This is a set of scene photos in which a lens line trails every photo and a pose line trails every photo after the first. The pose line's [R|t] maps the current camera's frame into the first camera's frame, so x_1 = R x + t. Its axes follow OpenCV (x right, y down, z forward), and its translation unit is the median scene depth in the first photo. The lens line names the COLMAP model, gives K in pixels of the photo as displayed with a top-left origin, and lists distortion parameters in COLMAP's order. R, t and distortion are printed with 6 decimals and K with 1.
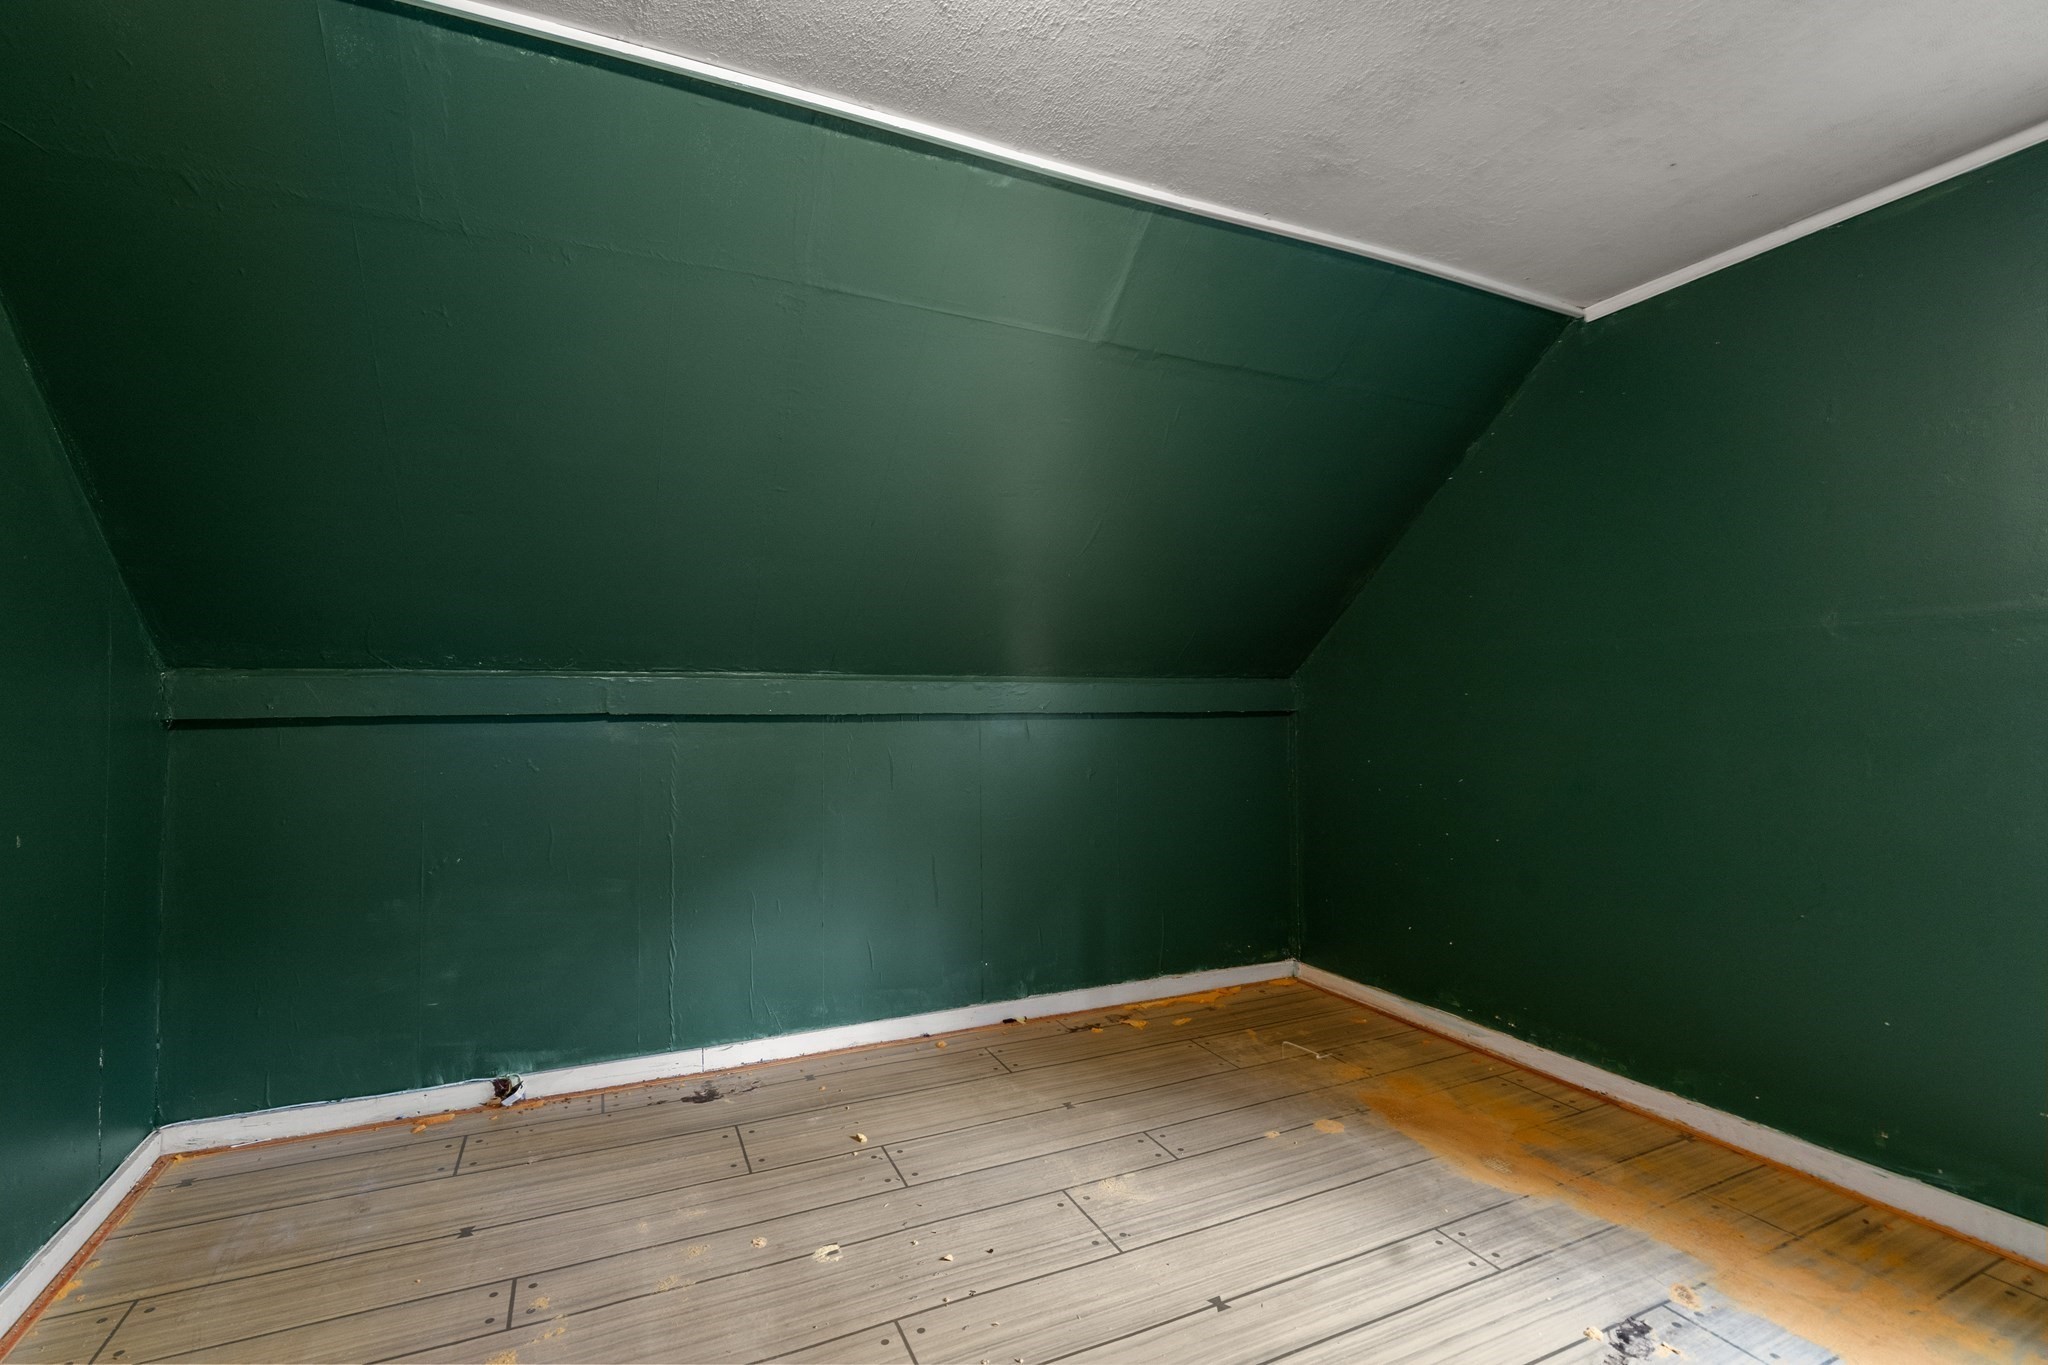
lens RADIAL K [[944.6, 0, 1020.5], [0, 944.6, 676.5], [0, 0, 1]] dist [-0.003526, 0.000418]
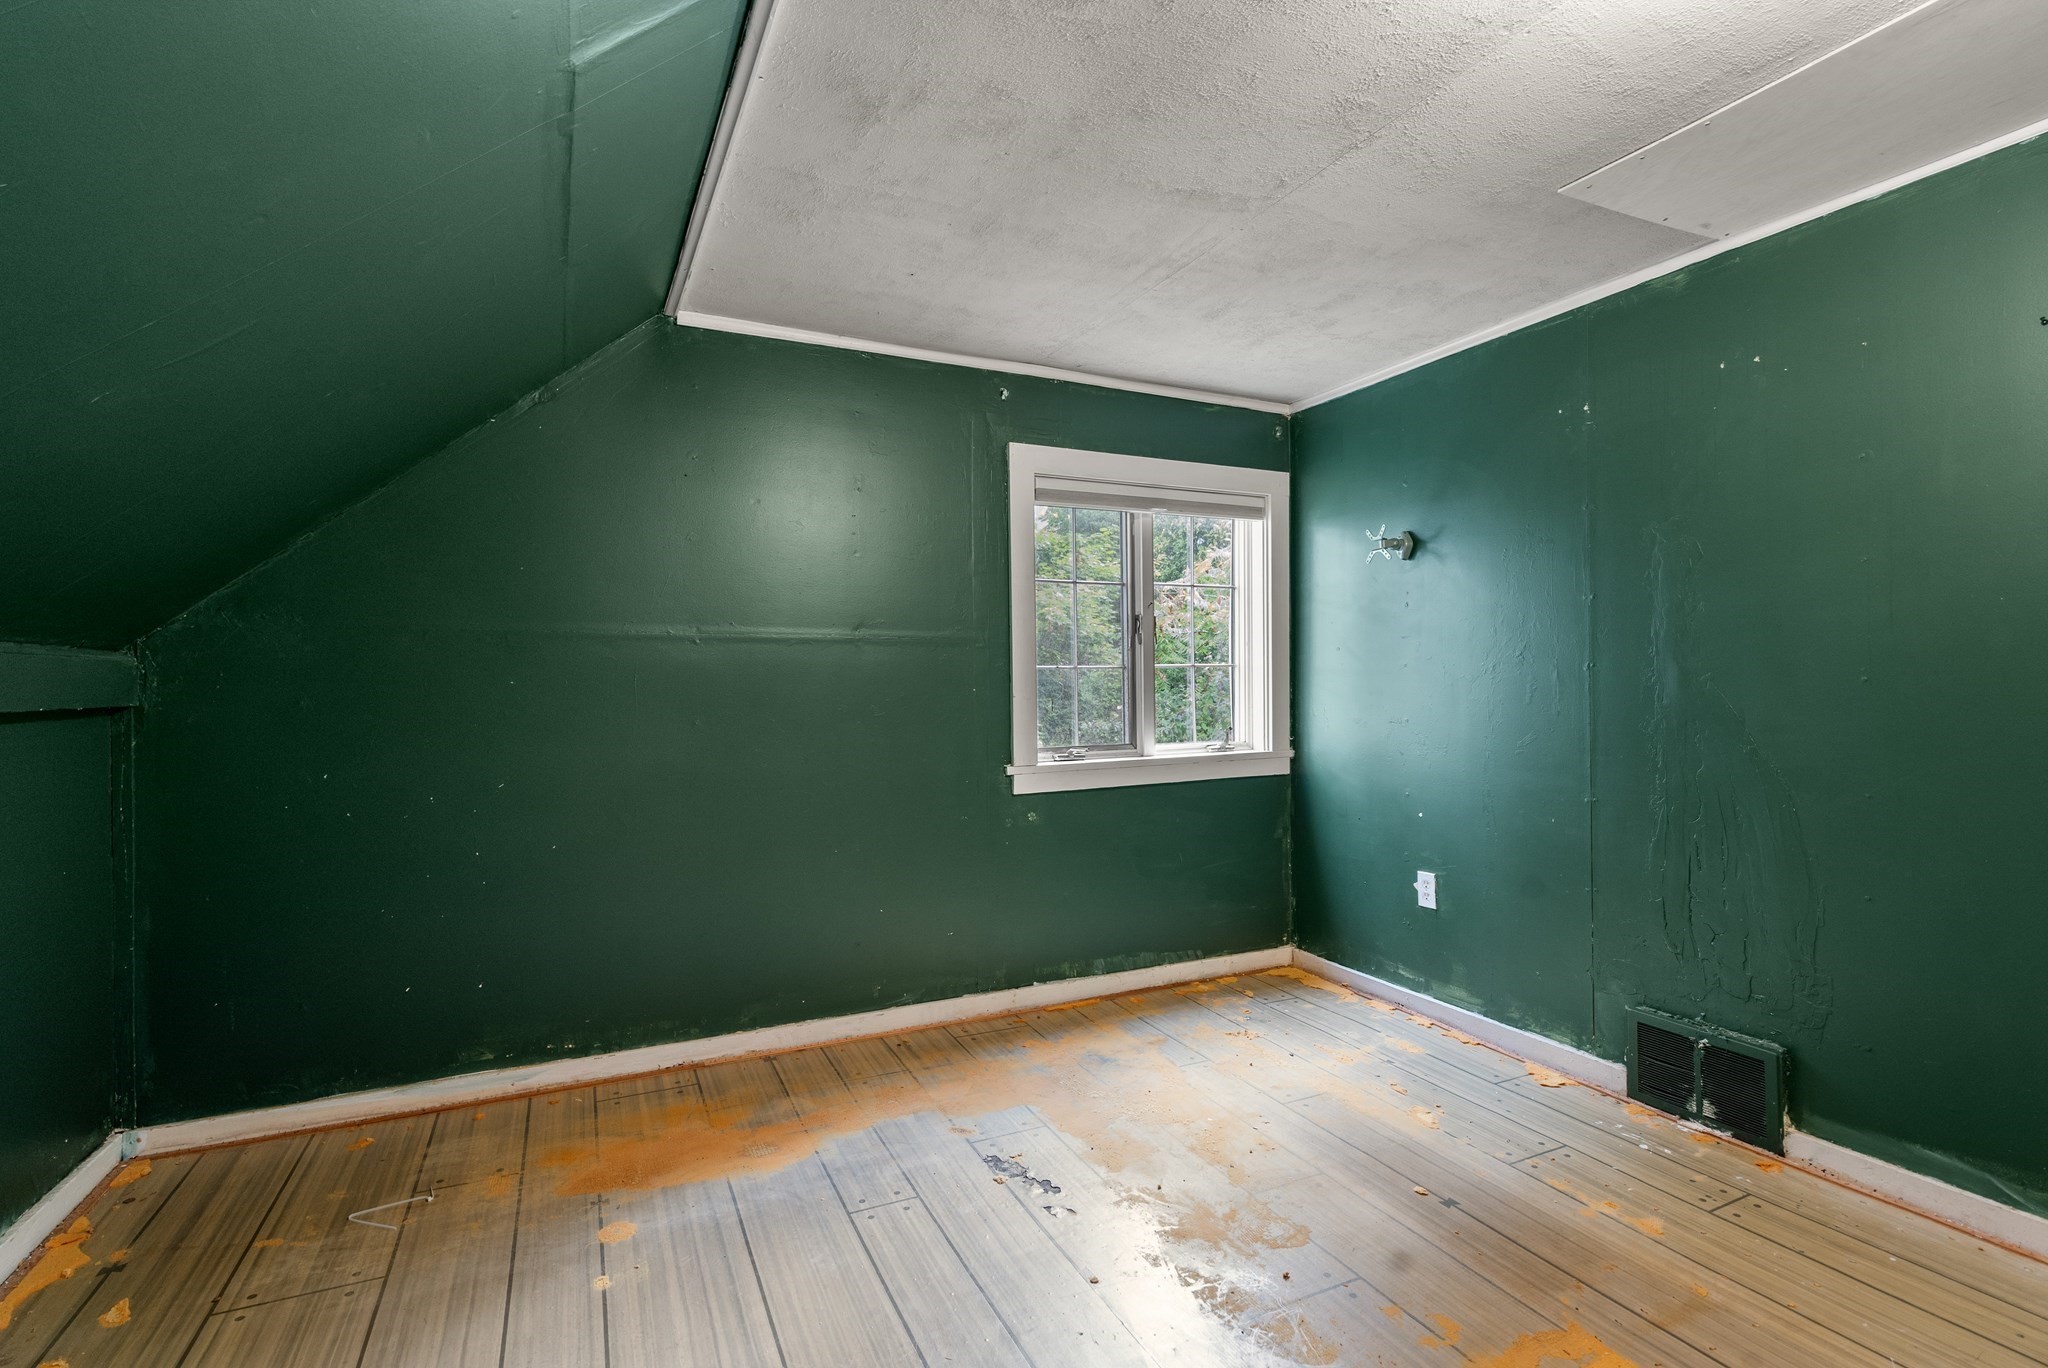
lens RADIAL K [[944.6, 0, 1020.5], [0, 944.6, 678.0], [0, 0, 1]] dist [-0.003526, 0.000418]
pose [[-0.034566, 0.016580, 0.999265, -0.441313], [-0.026600, 0.999493, -0.017504, 0.020582], [-0.999048, -0.027185, -0.034108, 0.655875]]
